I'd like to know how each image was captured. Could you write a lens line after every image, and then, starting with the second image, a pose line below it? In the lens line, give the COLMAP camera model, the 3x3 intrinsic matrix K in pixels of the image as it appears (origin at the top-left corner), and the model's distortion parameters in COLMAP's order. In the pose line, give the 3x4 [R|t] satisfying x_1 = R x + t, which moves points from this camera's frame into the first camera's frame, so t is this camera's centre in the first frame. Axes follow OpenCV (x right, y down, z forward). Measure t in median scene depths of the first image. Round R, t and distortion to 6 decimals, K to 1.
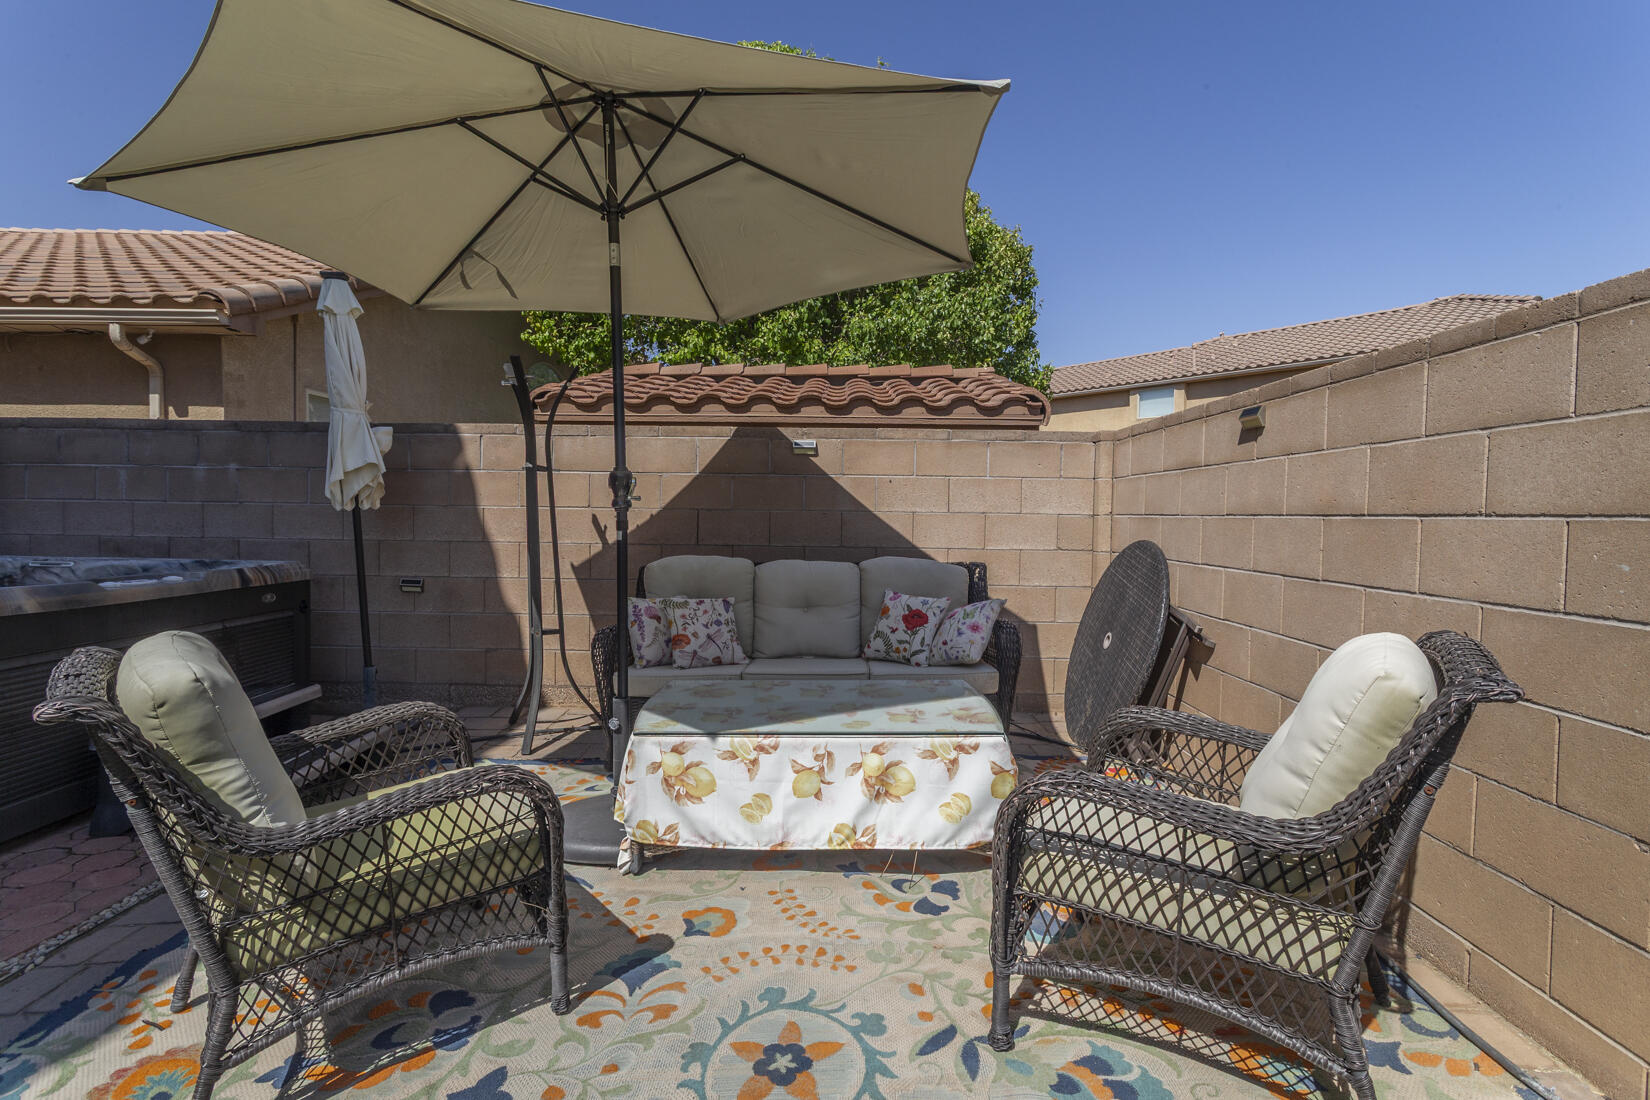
lens RADIAL K [[781.3, 0, 818.1], [0, 781.3, 543.1], [0, 0, 1]] dist [0.004273, 0.000681]
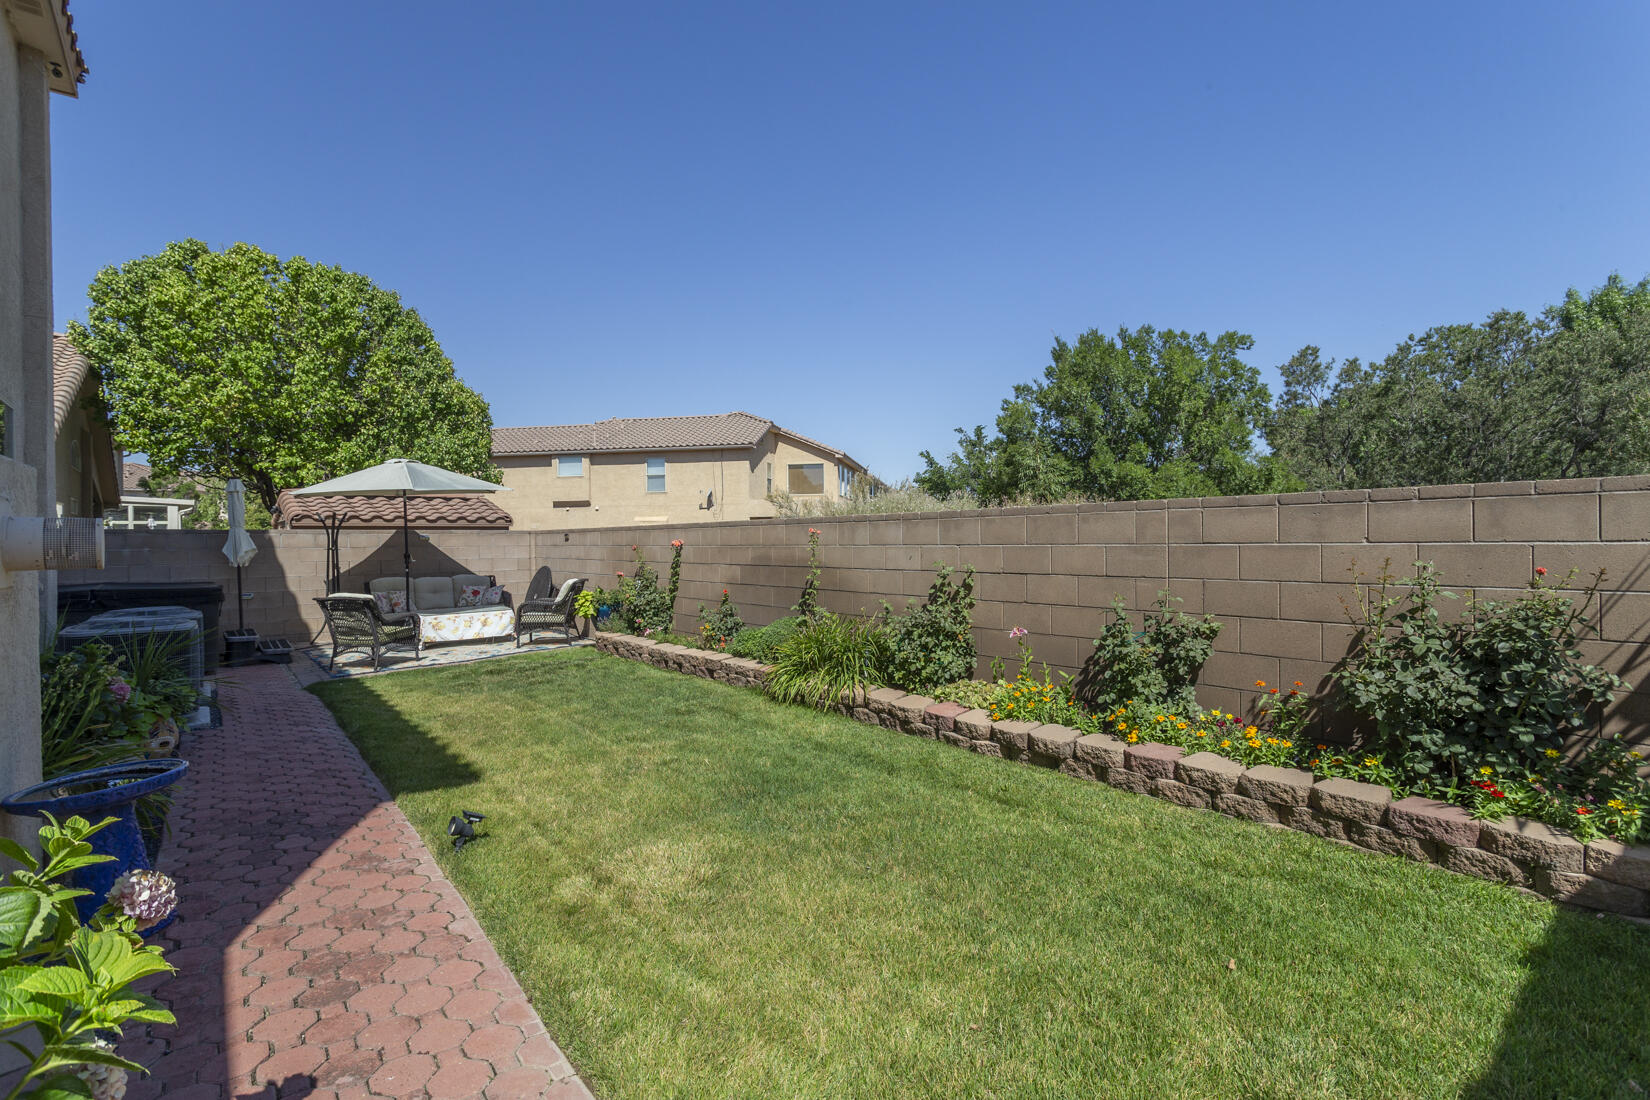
lens RADIAL K [[781.3, 0, 818.1], [0, 781.3, 543.1], [0, 0, 1]] dist [0.004273, 0.000681]
pose [[0.768024, -0.021959, 0.640044, -0.714341], [0.043260, 0.998908, -0.017638, 0.008193], [-0.638958, 0.041234, 0.768136, -2.006901]]
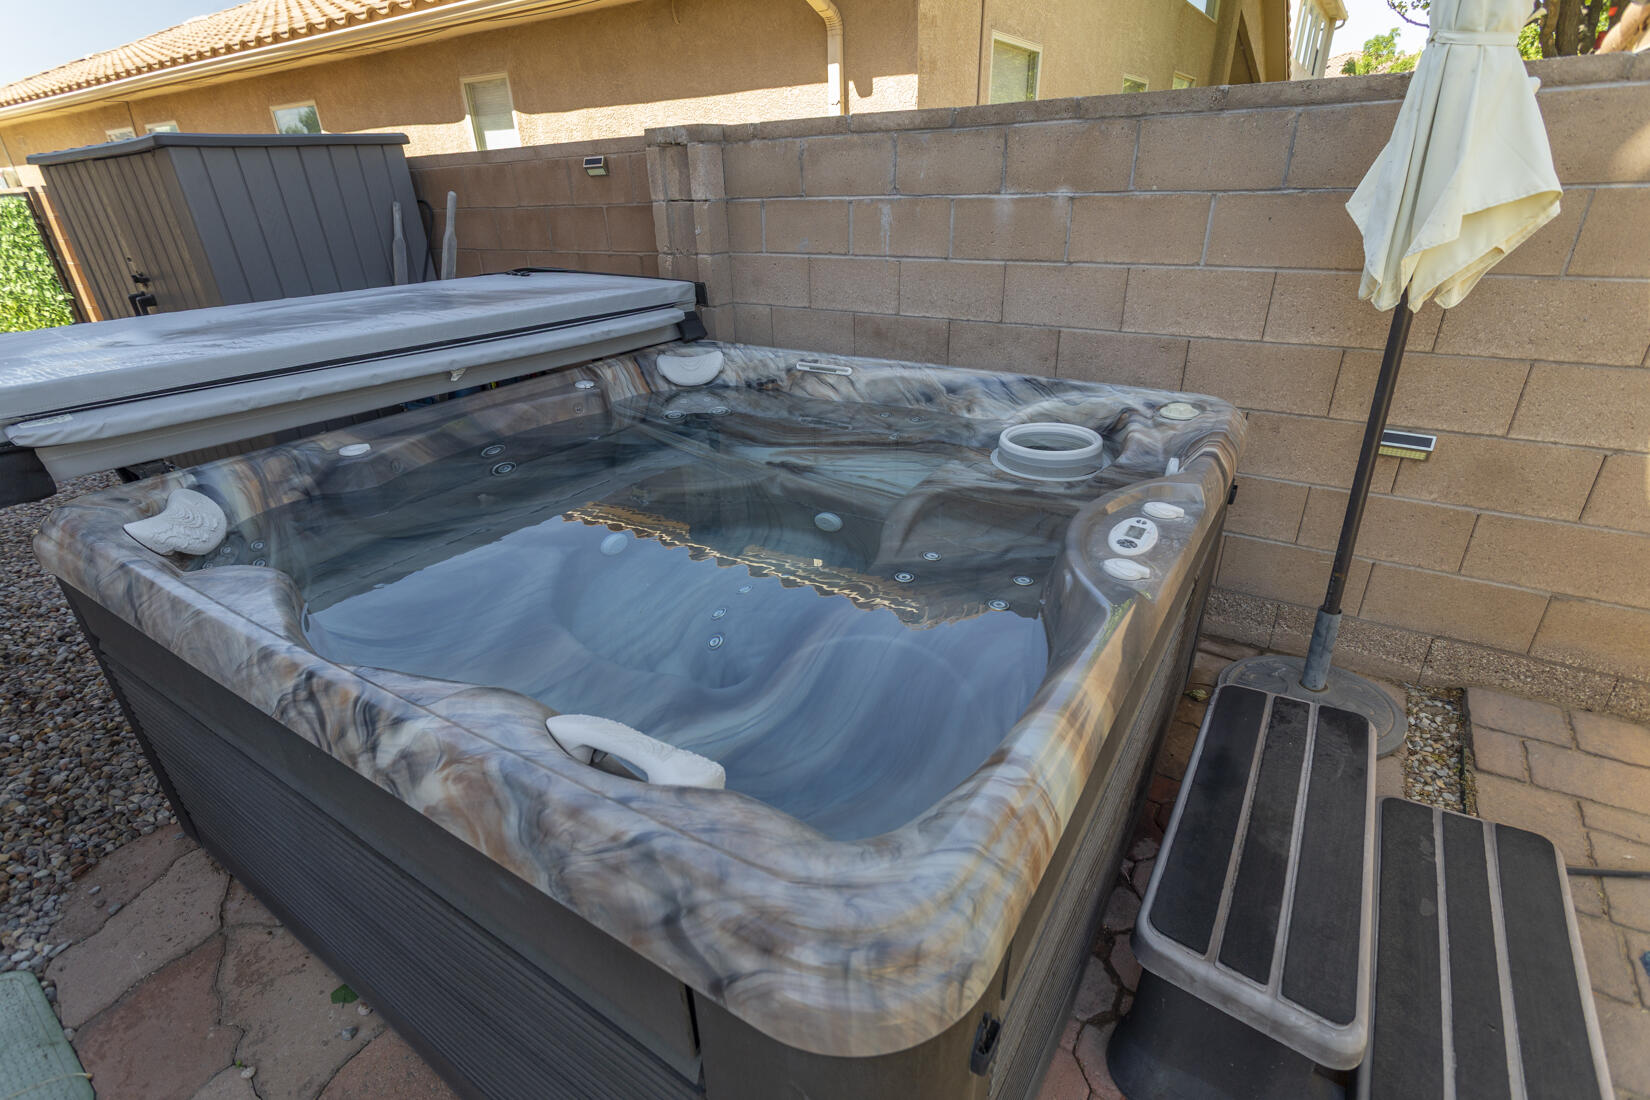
lens RADIAL K [[781.3, 0, 818.1], [0, 781.3, 543.1], [0, 0, 1]] dist [0.004273, 0.000681]
pose [[0.841691, 0.192386, -0.504523, -0.573063], [0.022679, 0.920952, 0.389016, -0.090112], [0.539483, -0.338873, 0.770794, 0.401632]]
